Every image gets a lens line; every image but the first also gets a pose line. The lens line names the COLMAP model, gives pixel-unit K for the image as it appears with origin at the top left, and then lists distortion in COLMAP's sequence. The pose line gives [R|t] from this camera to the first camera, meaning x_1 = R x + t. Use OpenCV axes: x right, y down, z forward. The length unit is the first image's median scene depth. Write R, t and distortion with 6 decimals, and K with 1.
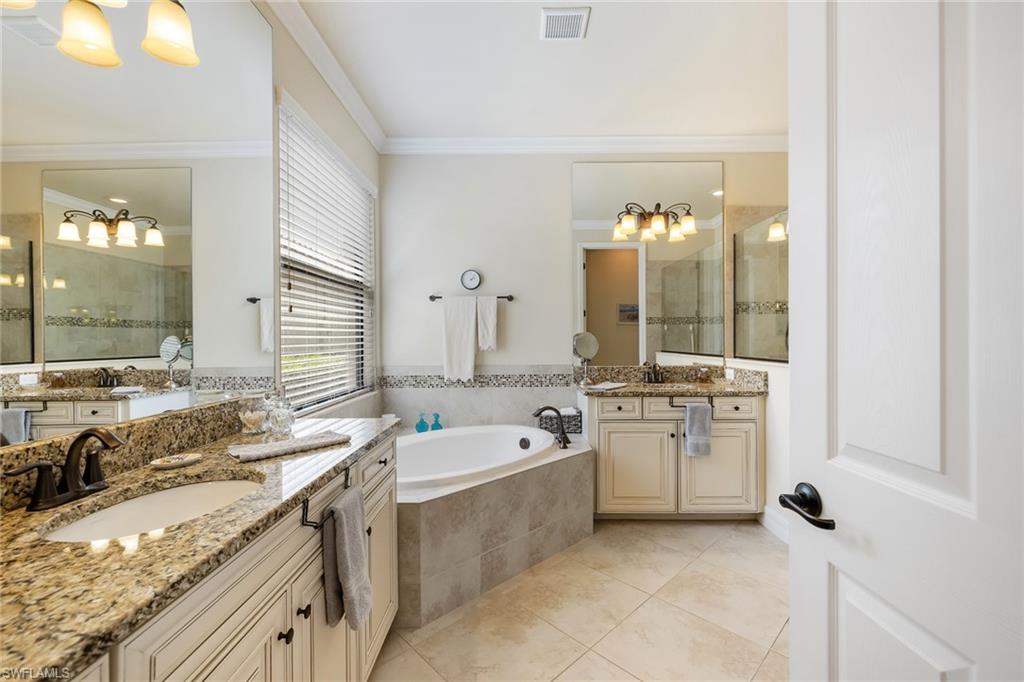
lens RADIAL K [[441.4, 0, 512.0], [0, 441.4, 341.0], [0, 0, 1]] dist [-0.000528, -0.000158]
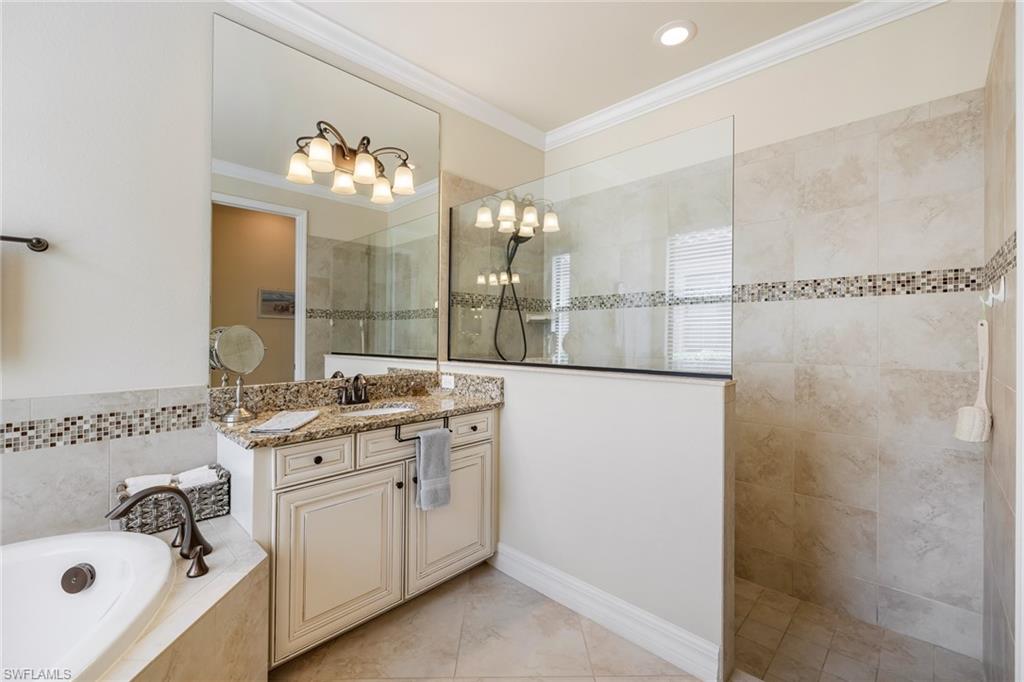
lens RADIAL K [[432.8, 0, 514.2], [0, 432.8, 327.1], [0, 0, 1]] dist [0.000075, 0.000027]
pose [[0.683358, 0.015420, 0.729921, 0.006767], [0.004579, 0.999667, -0.025405, -0.002794], [-0.730069, 0.020703, 0.683059, 0.385985]]
